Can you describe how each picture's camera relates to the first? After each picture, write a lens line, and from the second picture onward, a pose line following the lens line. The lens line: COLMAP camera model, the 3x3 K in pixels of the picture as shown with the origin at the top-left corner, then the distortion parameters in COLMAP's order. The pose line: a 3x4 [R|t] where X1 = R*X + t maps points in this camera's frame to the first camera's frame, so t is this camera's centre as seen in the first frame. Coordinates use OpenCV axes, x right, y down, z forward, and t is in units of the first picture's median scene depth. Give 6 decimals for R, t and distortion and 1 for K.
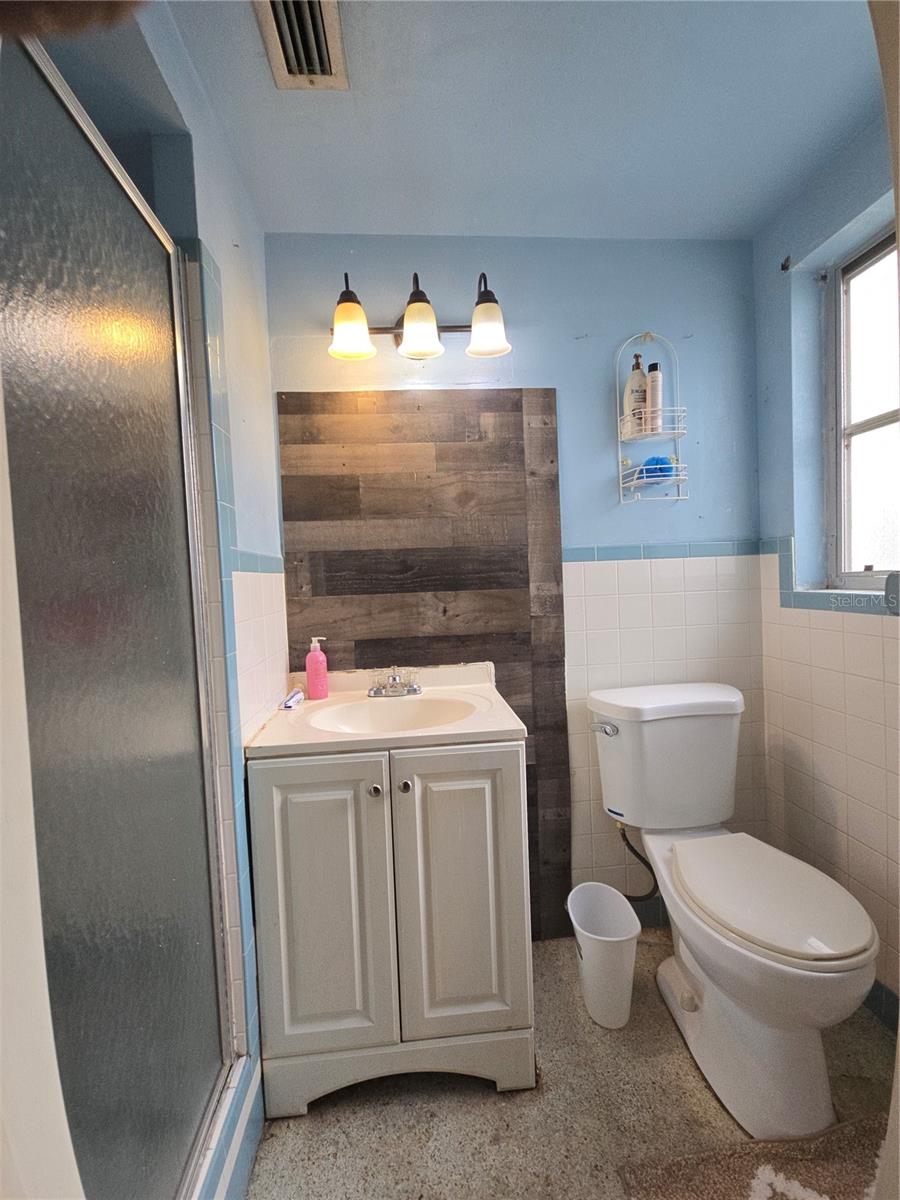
lens RADIAL K [[490.1, 0, 449.0], [0, 490.1, 596.2], [0, 0, 1]] dist [0.006649, -0.000782]
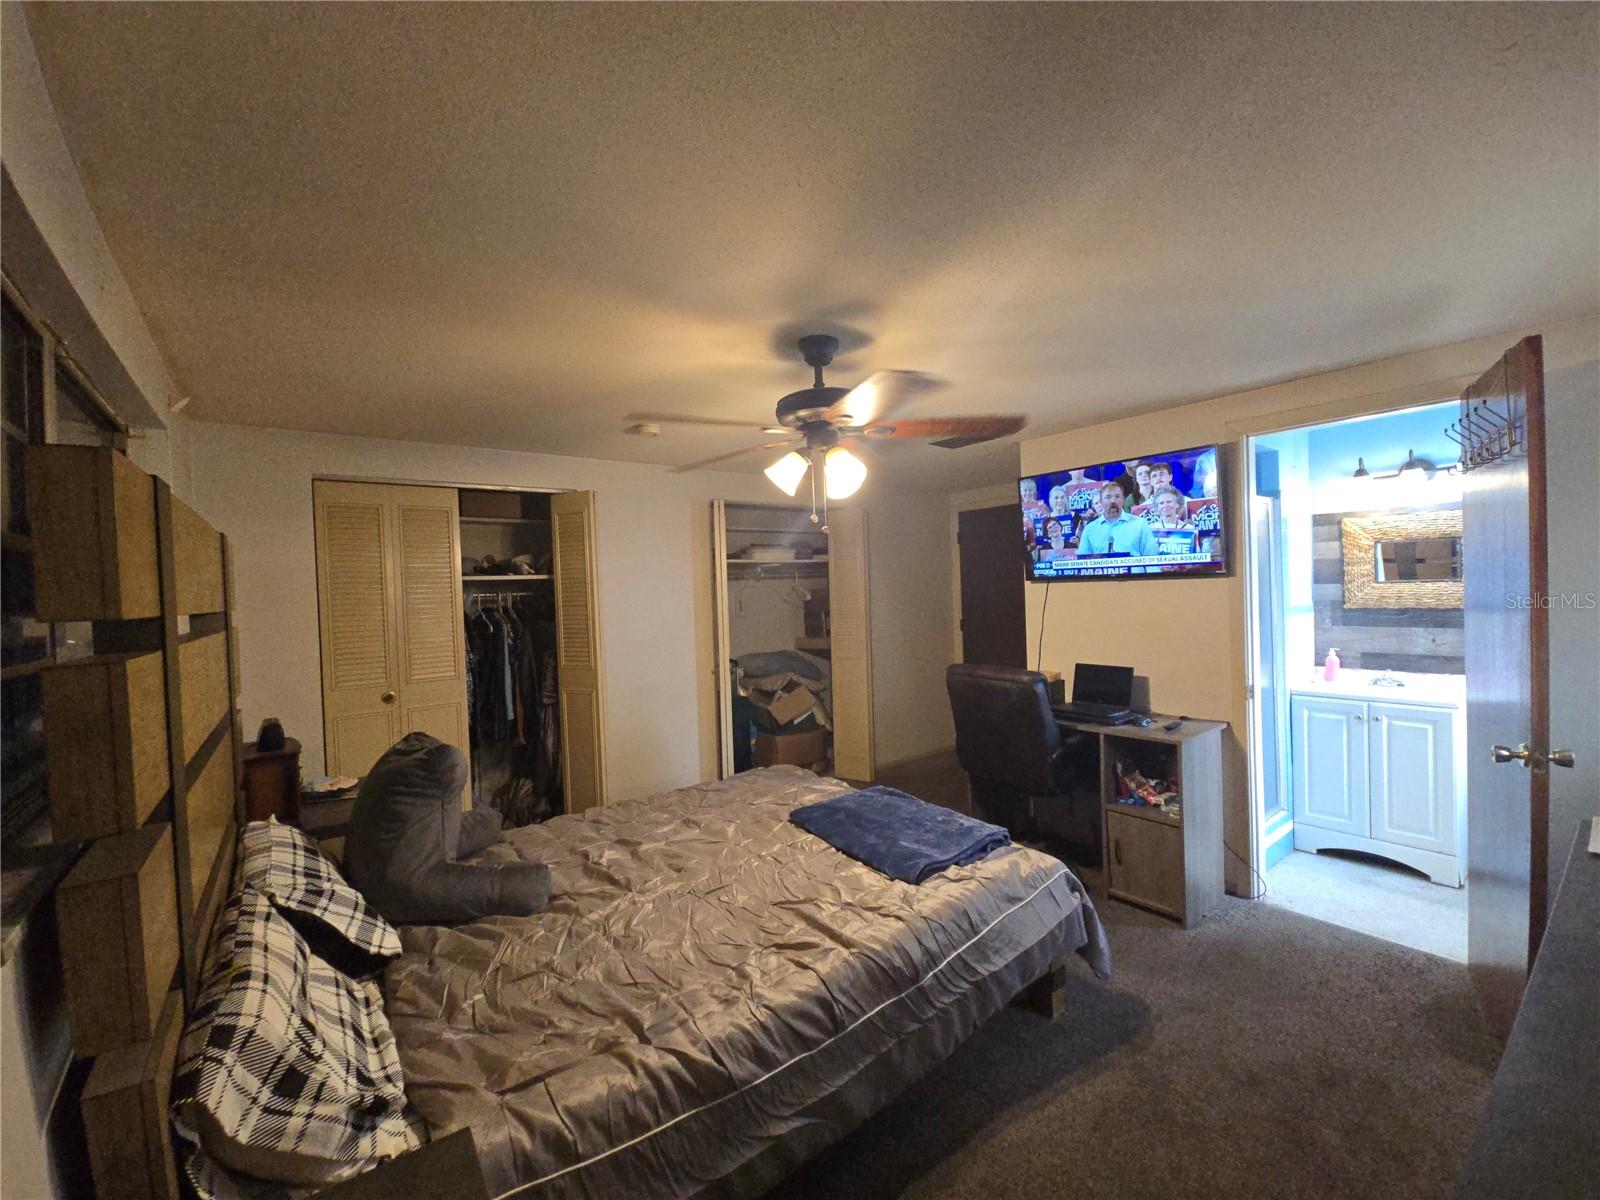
lens RADIAL K [[653.5, 0, 792.6], [0, 653.5, 599.3], [0, 0, 1]] dist [0.006649, -0.000782]
pose [[0.547779, 0.035923, -0.835852, 0.661582], [-0.022282, 0.999350, 0.028347, -0.123186], [0.836326, 0.003097, 0.548223, -2.018531]]
